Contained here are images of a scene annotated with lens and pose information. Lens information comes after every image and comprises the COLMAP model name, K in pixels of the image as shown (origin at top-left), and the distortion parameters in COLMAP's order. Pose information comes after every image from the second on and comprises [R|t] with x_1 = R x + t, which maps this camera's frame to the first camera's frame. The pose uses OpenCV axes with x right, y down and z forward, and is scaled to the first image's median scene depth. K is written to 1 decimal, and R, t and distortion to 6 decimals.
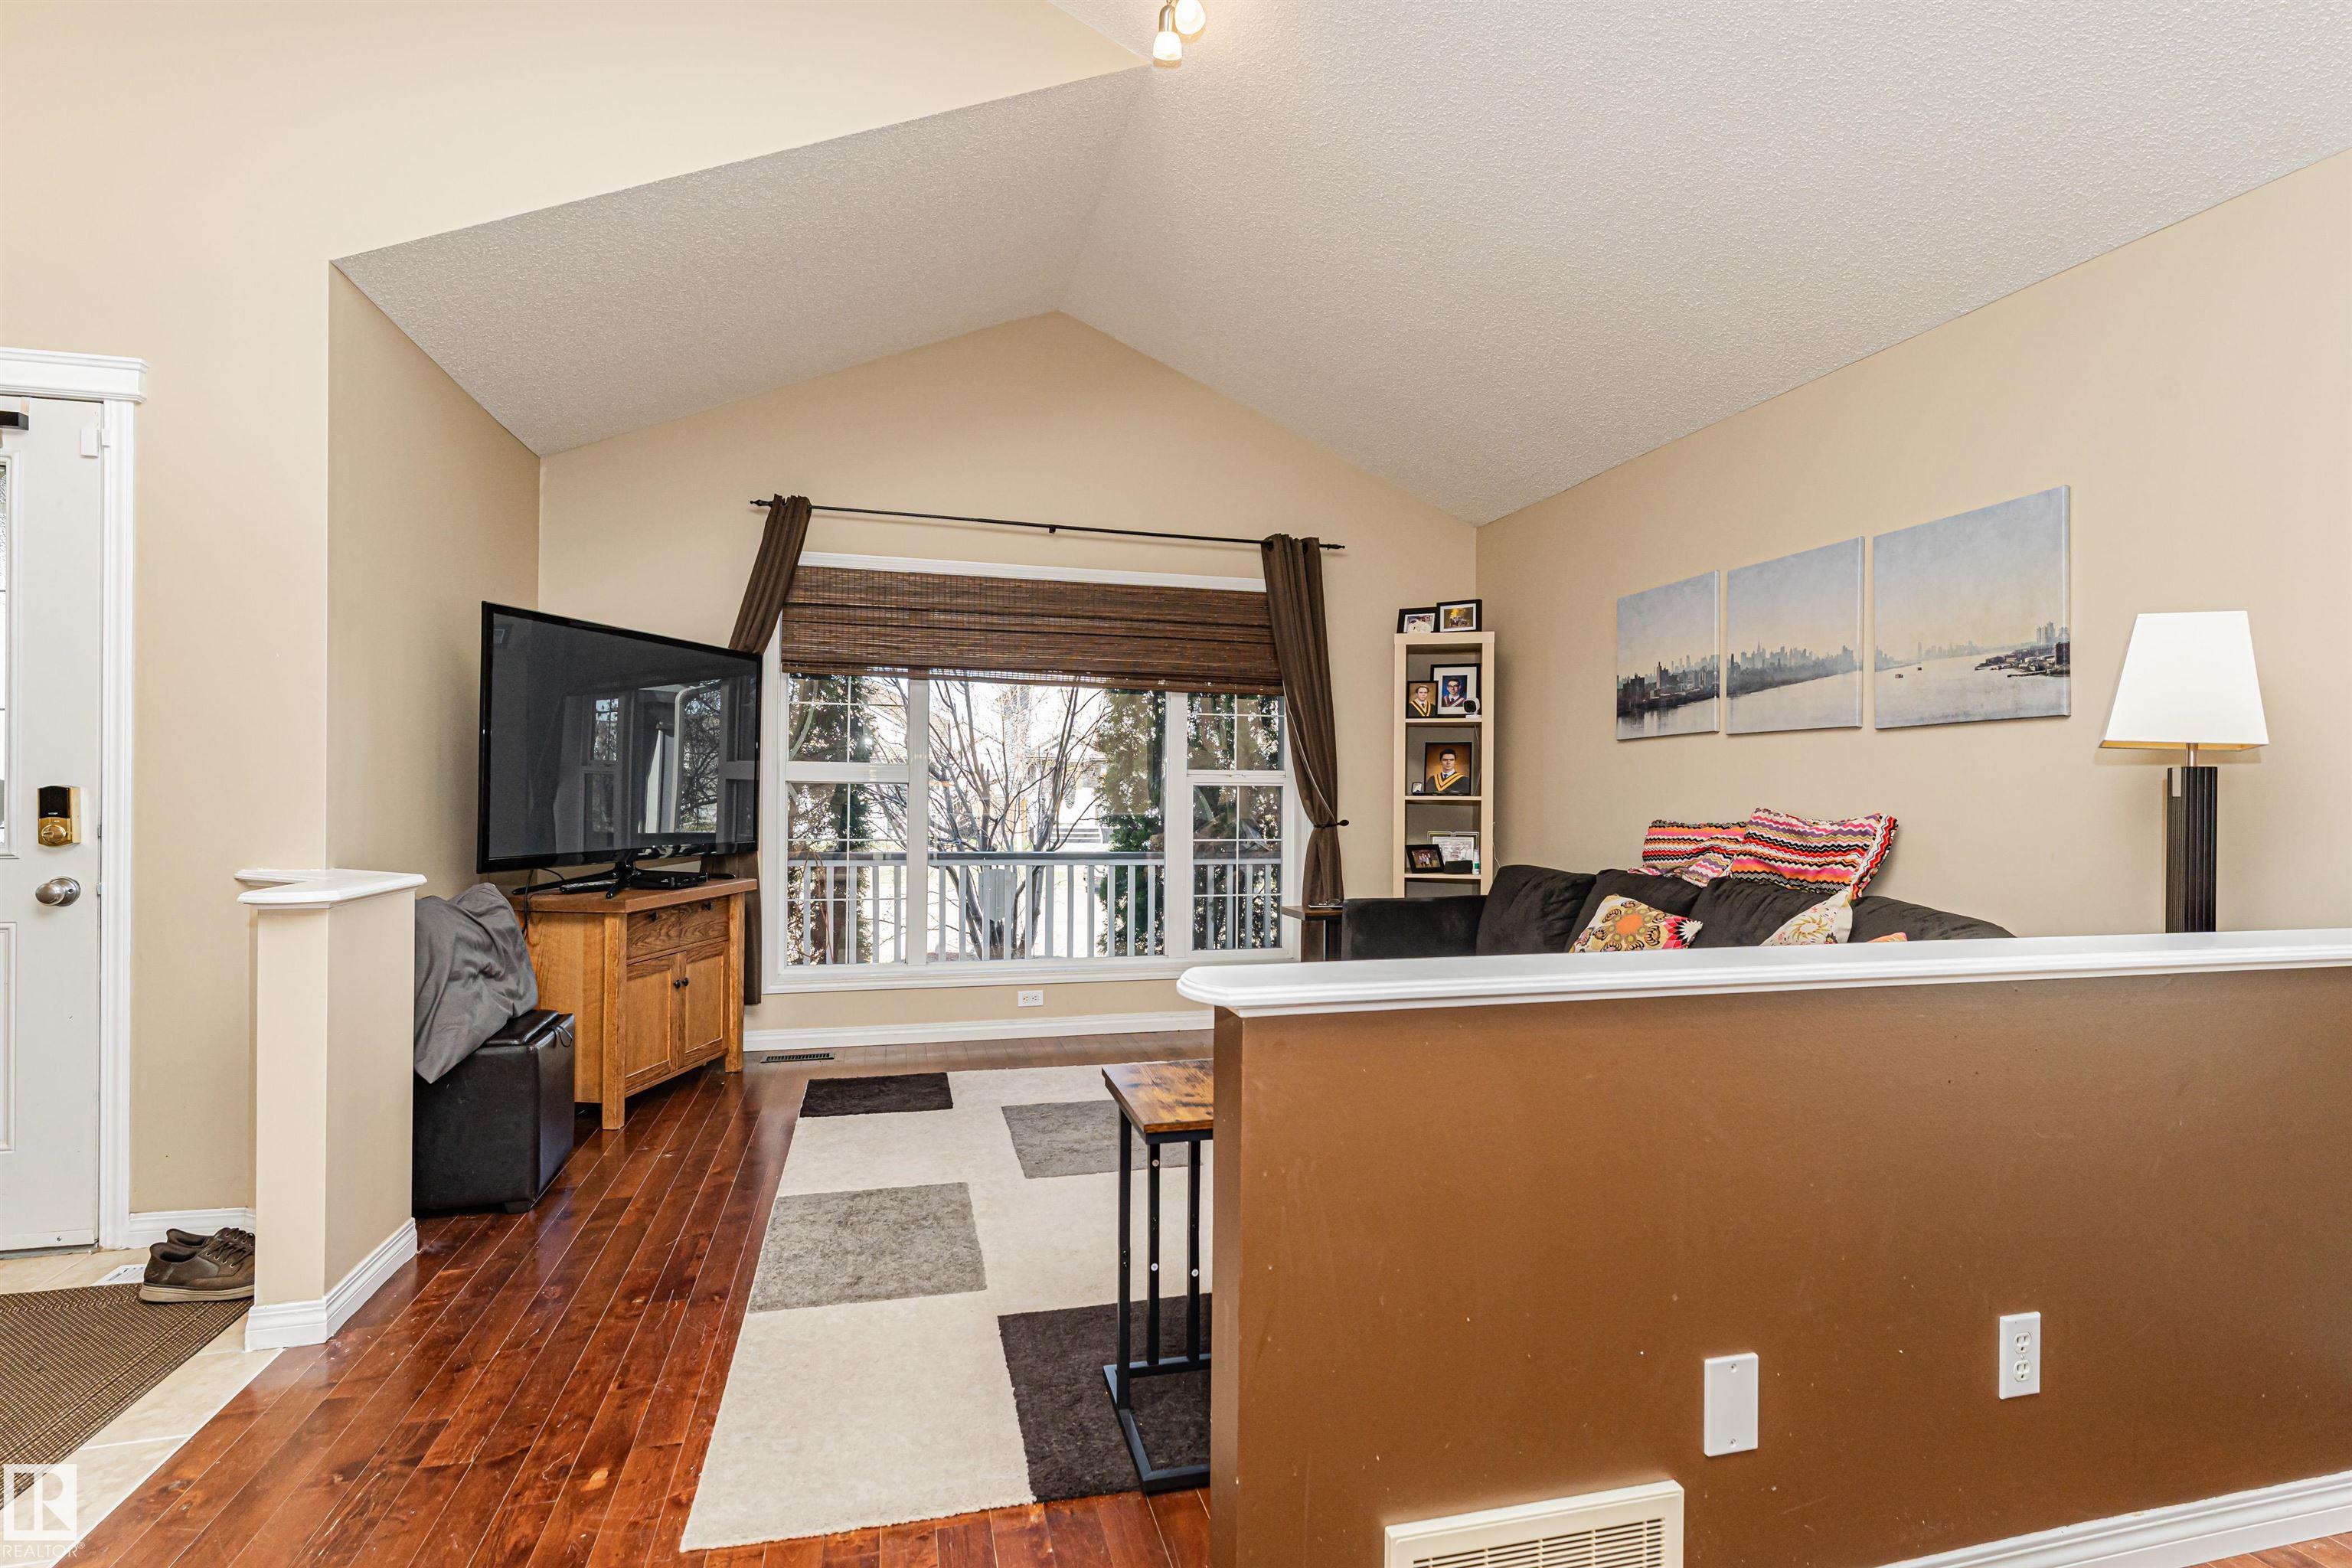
lens RADIAL K [[1179.9, 0, 1175.0], [0, 1179.9, 792.1], [0, 0, 1]] dist [-0.004705, 0.003758]
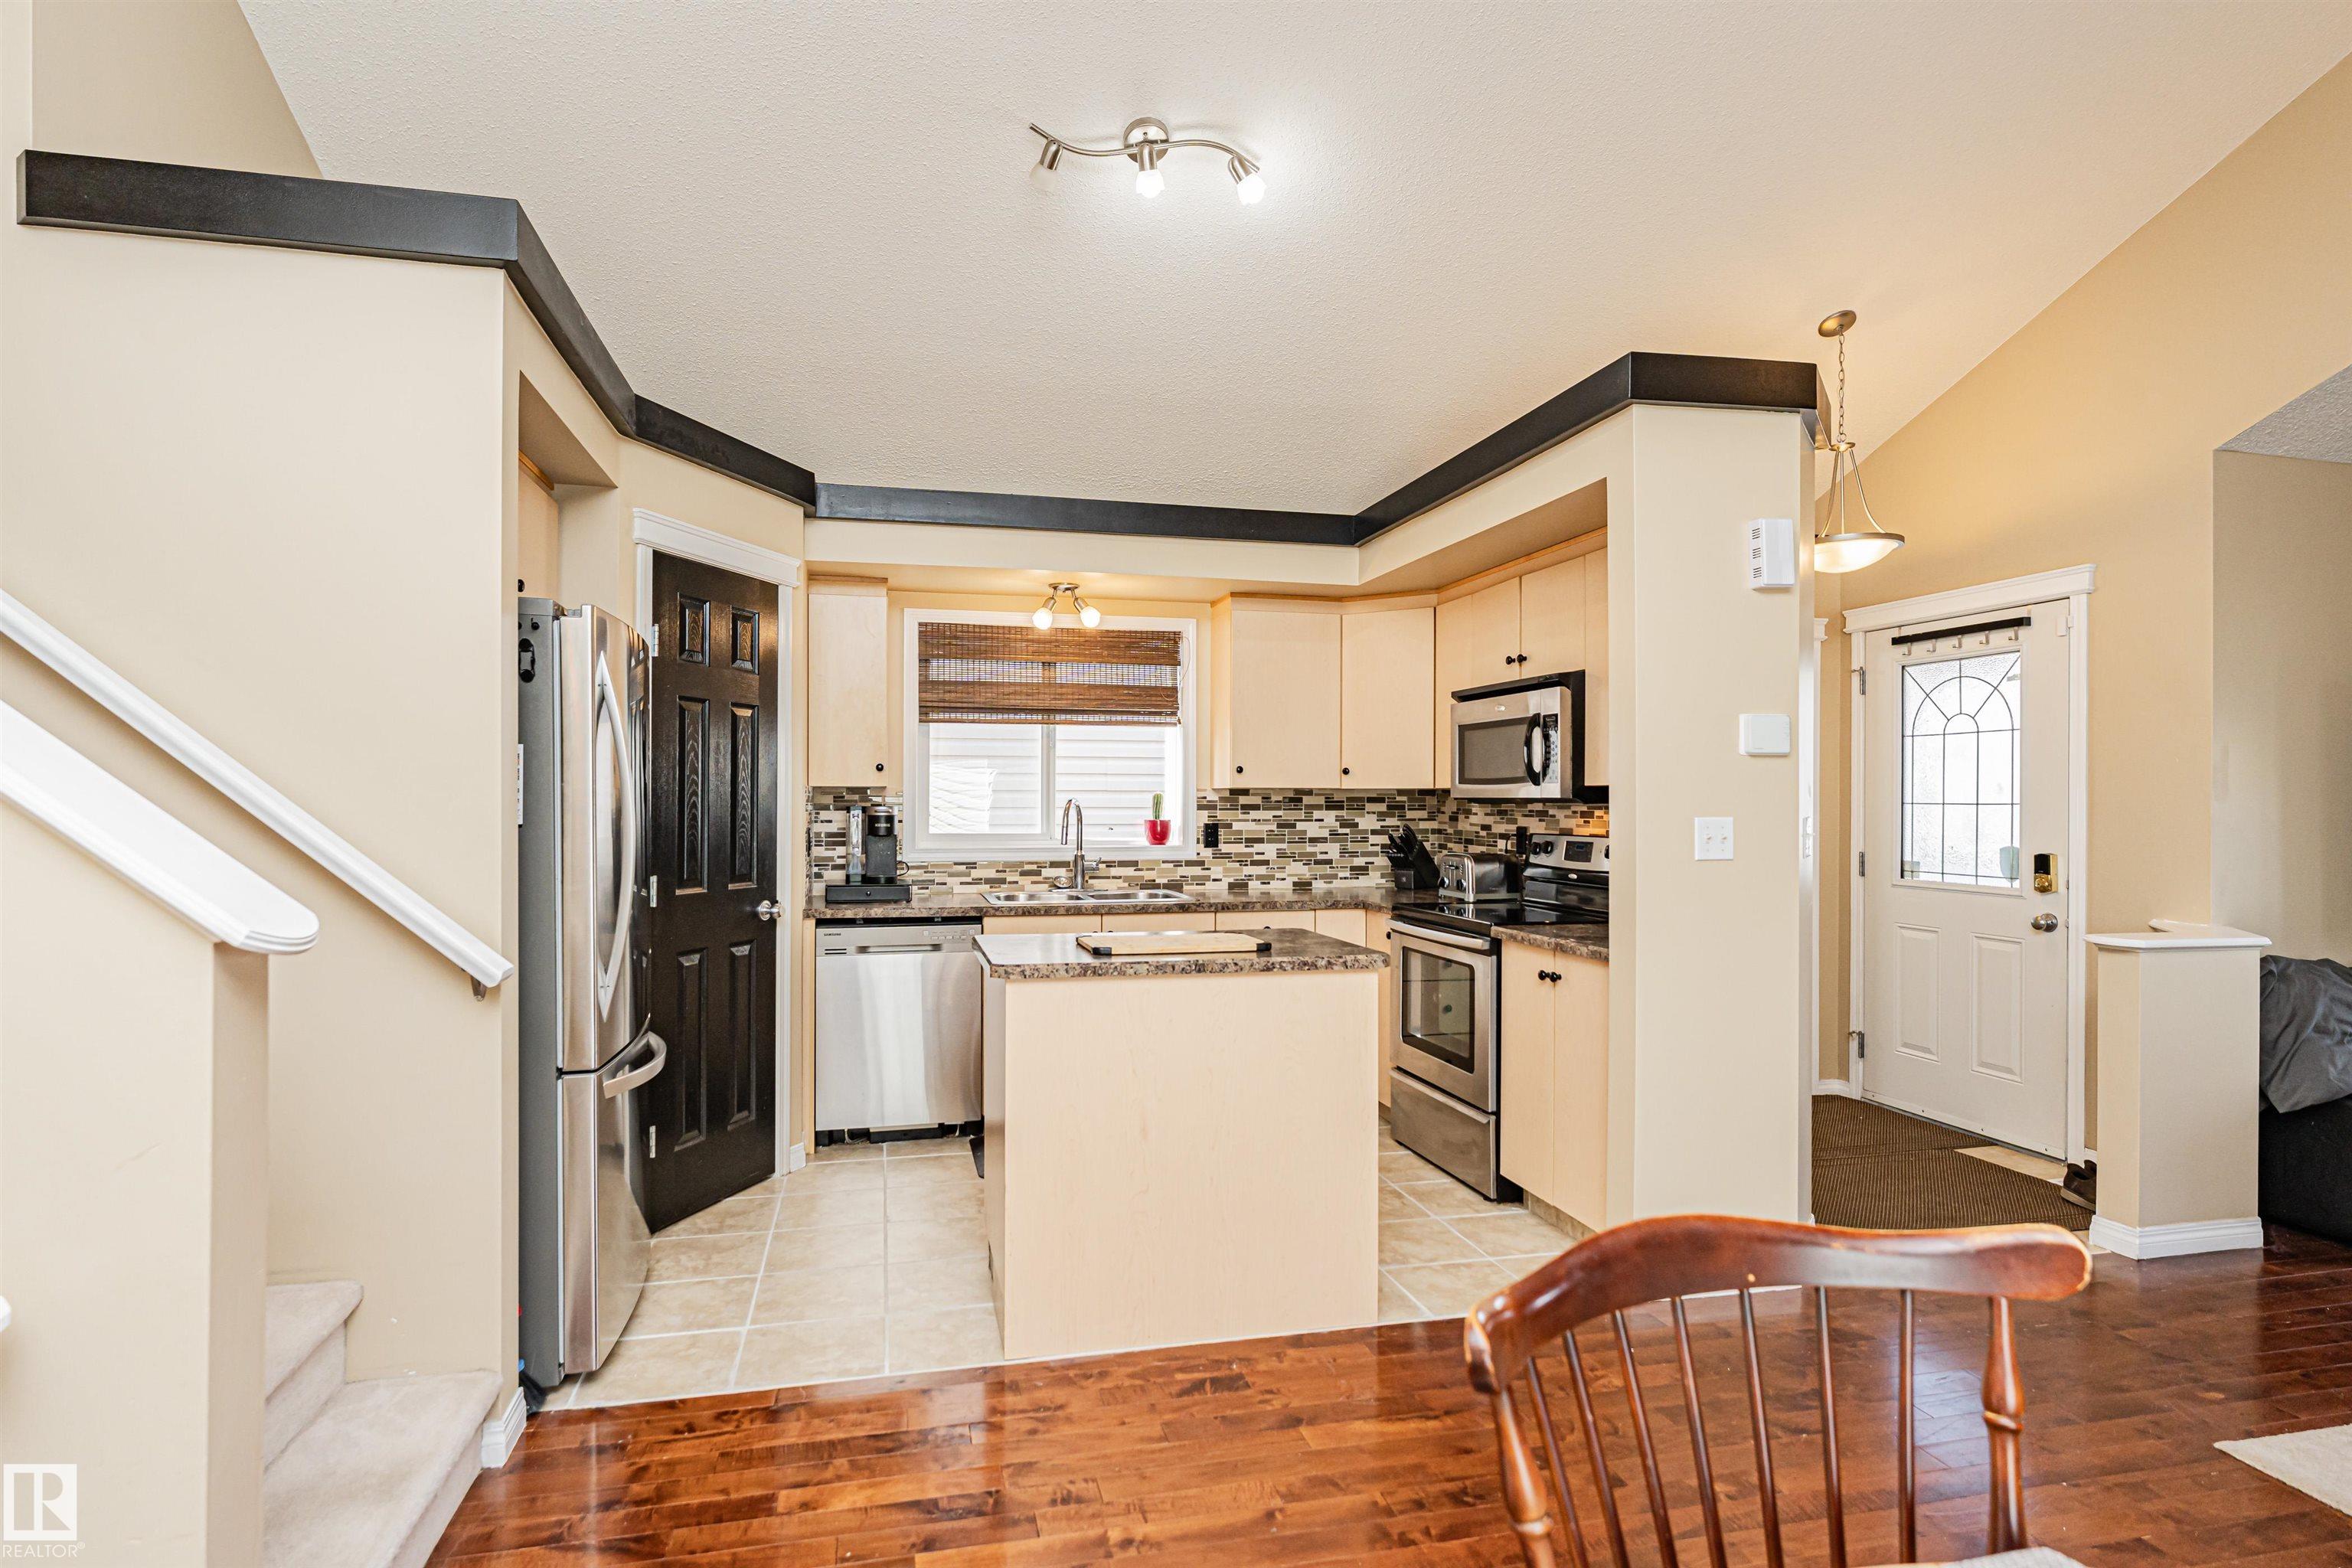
lens RADIAL K [[1179.9, 0, 1174.8], [0, 1179.9, 812.7], [0, 0, 1]] dist [-0.004705, 0.003758]
pose [[-0.001258, 0.003195, -0.999994, 0.403621], [-0.012273, 0.999920, 0.003210, -0.033641], [0.999924, 0.012277, -0.001219, -0.090444]]
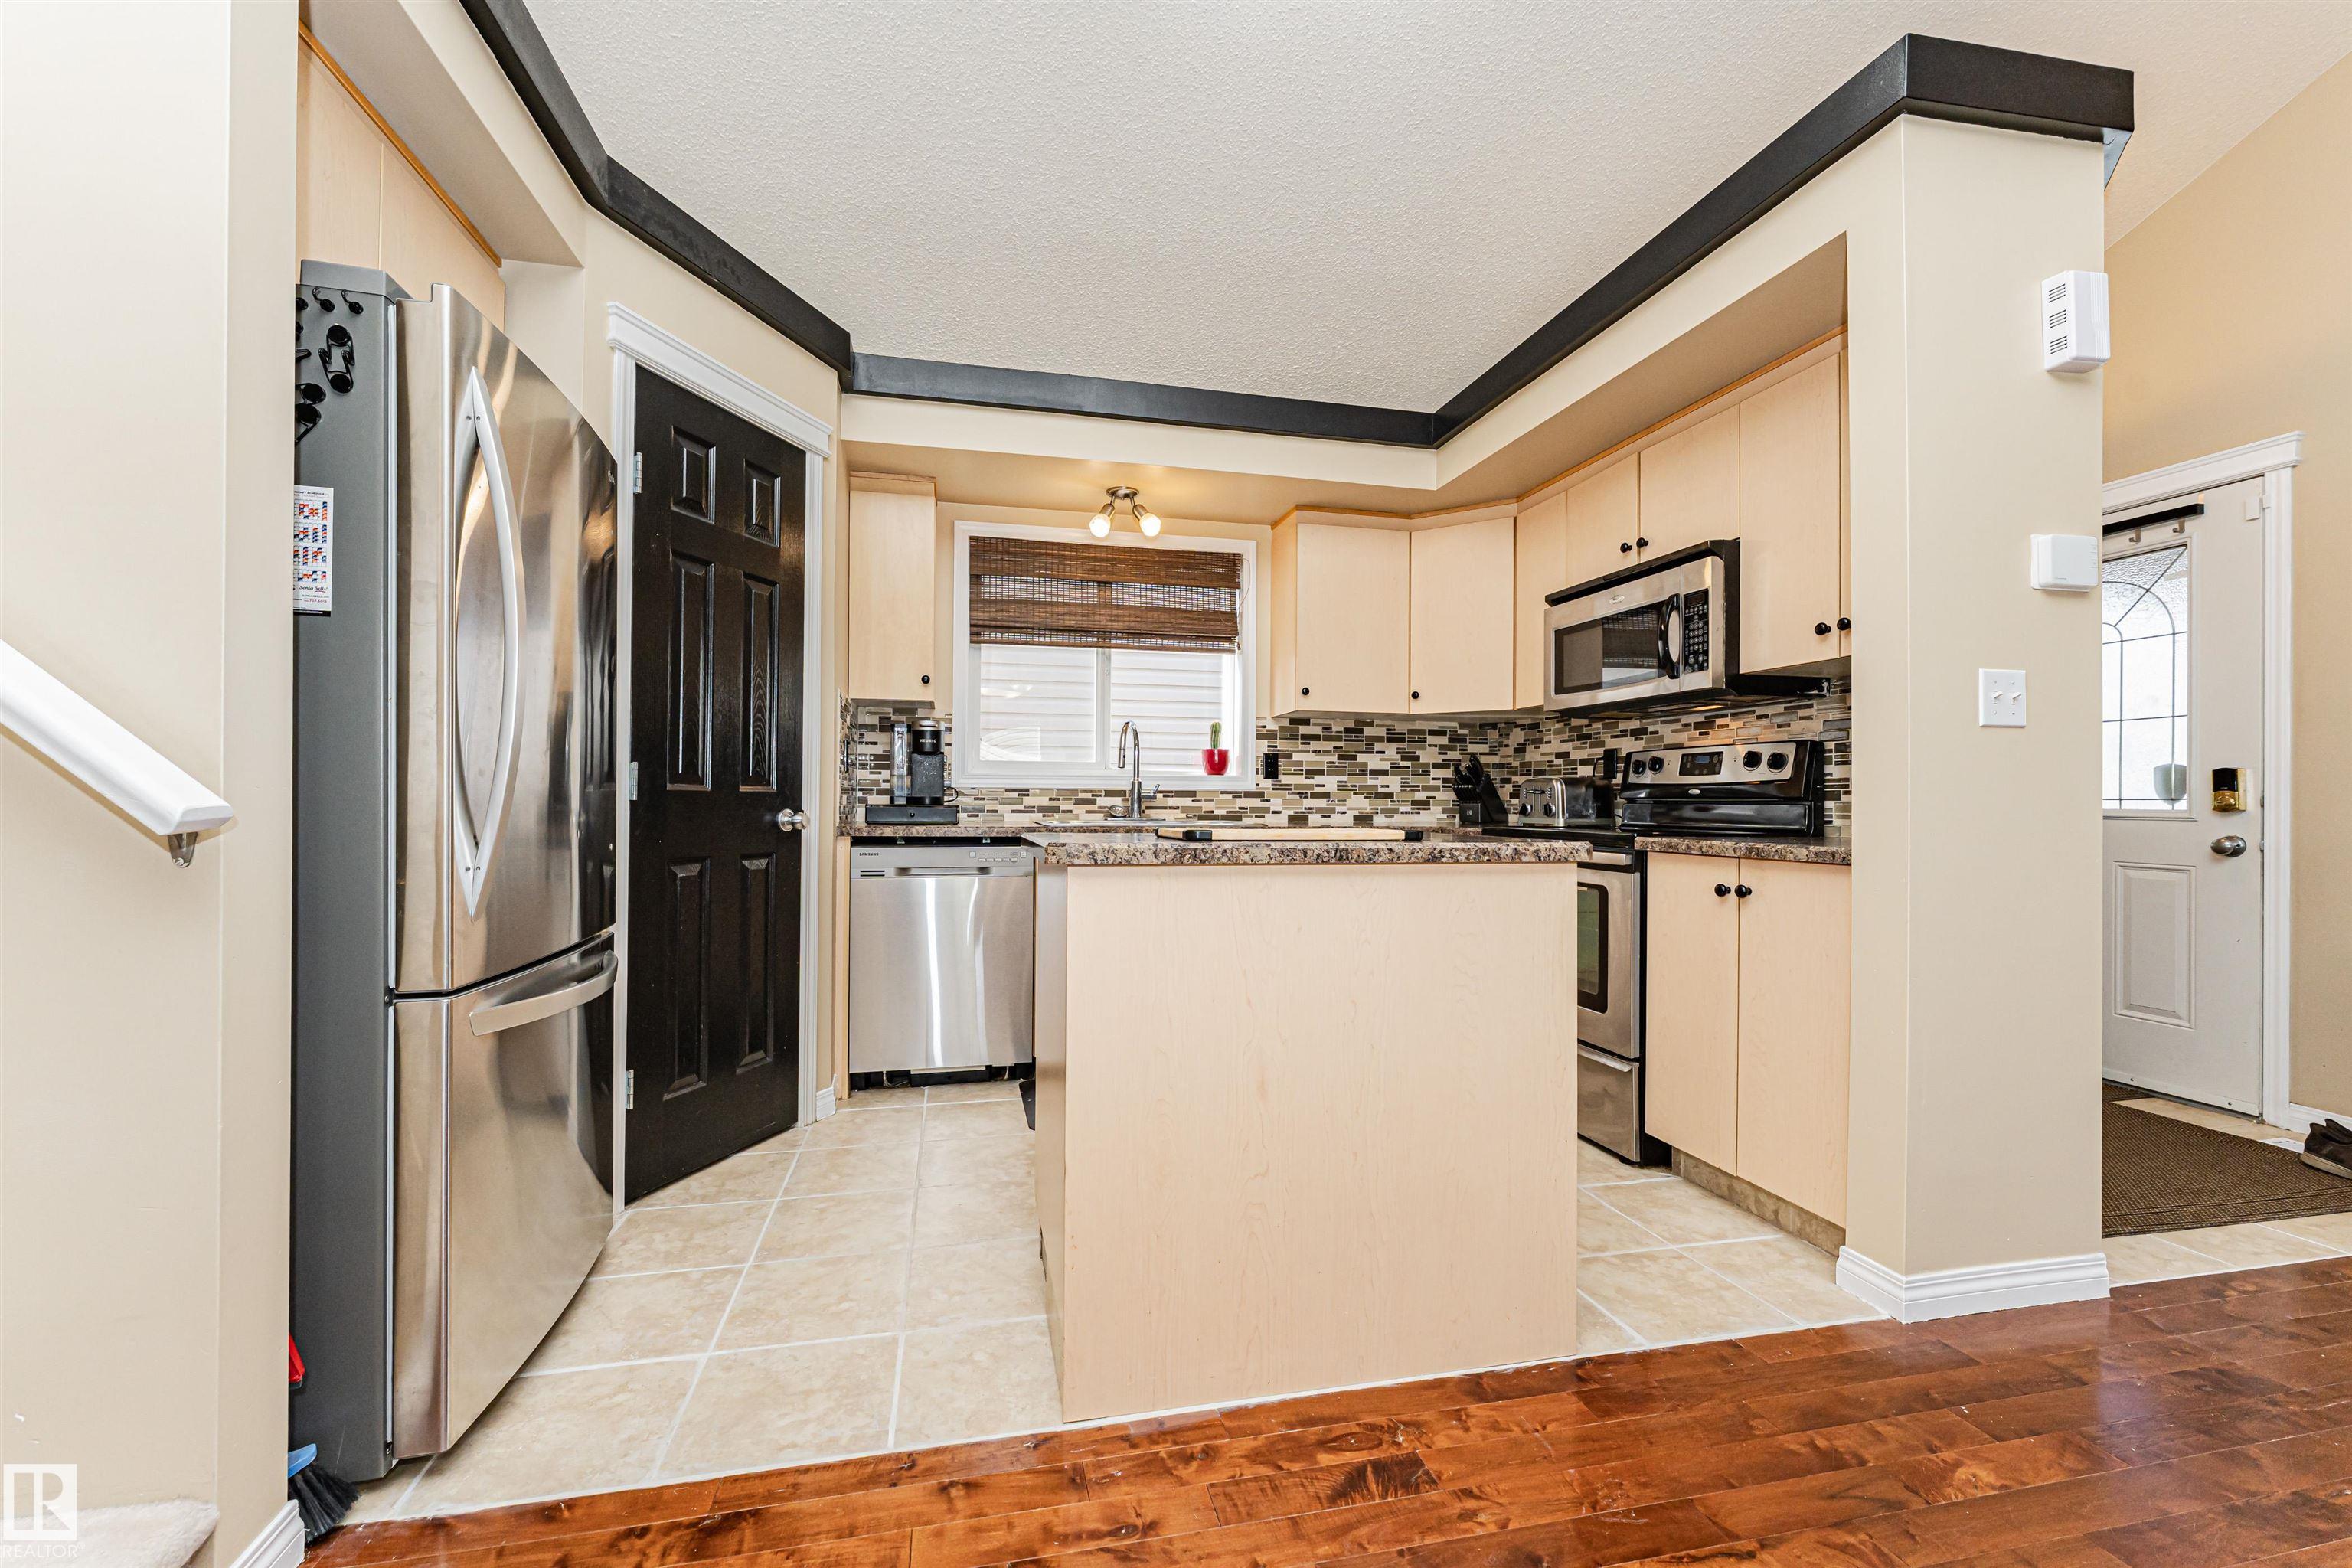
lens RADIAL K [[943.2, 0, 1174.9], [0, 943.2, 788.6], [0, 0, 1]] dist [-0.001312, -0.000361]
pose [[-0.016099, -0.017119, -0.999724, 0.109972], [-0.014771, 0.999748, -0.016881, 0.038033], [0.999761, 0.014496, -0.016348, -0.137391]]
